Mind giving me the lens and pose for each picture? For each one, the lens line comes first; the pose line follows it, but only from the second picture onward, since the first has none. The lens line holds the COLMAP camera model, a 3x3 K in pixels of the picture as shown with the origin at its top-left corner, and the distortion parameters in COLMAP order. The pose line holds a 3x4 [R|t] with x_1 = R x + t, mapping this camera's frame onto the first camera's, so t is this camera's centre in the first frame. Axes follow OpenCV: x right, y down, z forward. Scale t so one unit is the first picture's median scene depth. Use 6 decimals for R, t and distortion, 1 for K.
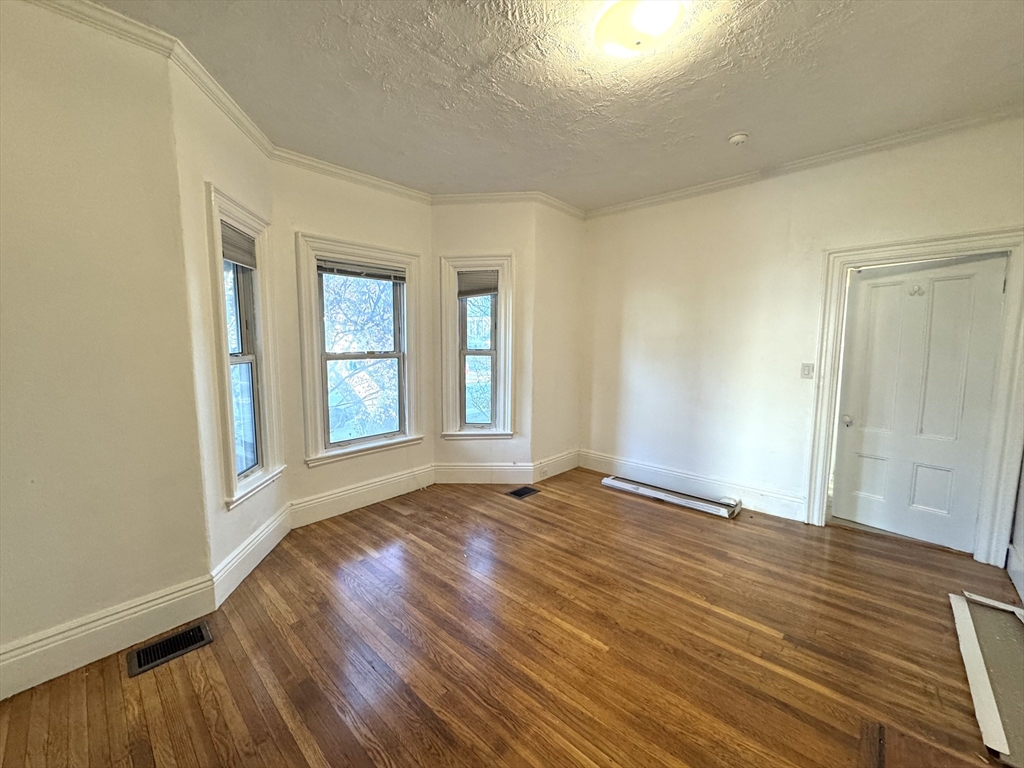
lens RADIAL K [[406.7, 0, 511.3], [0, 406.7, 383.7], [0, 0, 1]] dist [-0.000383, 0.000312]
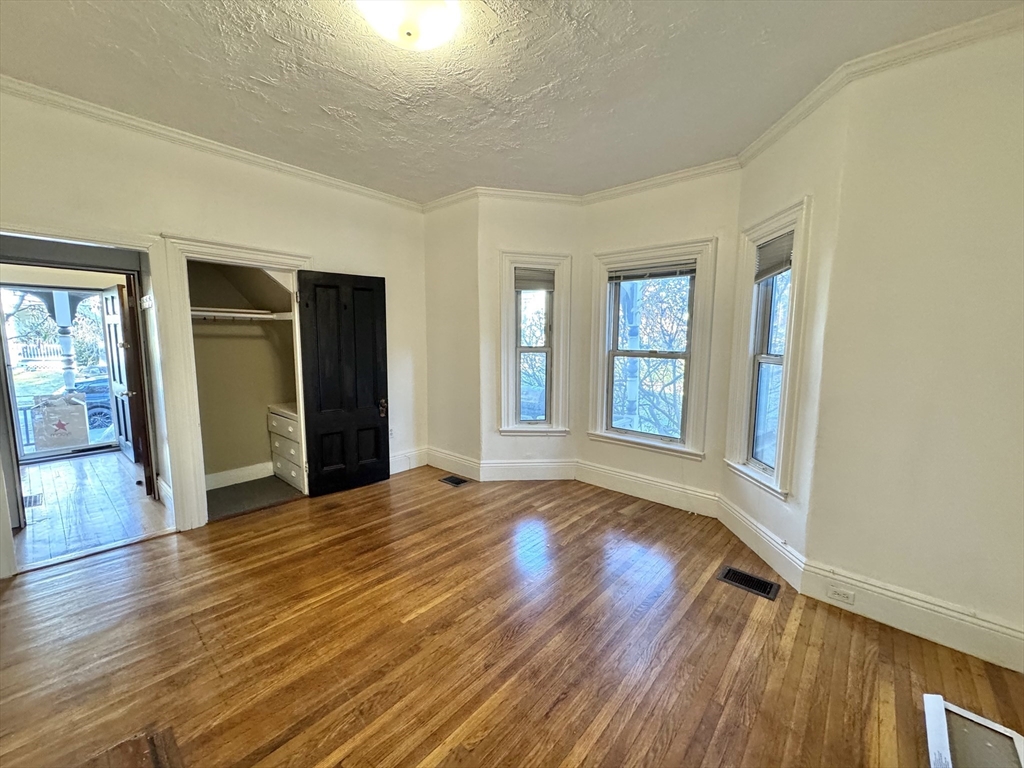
lens RADIAL K [[406.6, 0, 512.0], [0, 406.6, 384.0], [0, 0, 1]] dist [-0.004548, 0.000538]
pose [[0.021125, 0.113965, -0.993260, 0.734003], [-0.119540, 0.986643, 0.110663, -0.074035], [0.992605, 0.116397, 0.034466, 0.695626]]
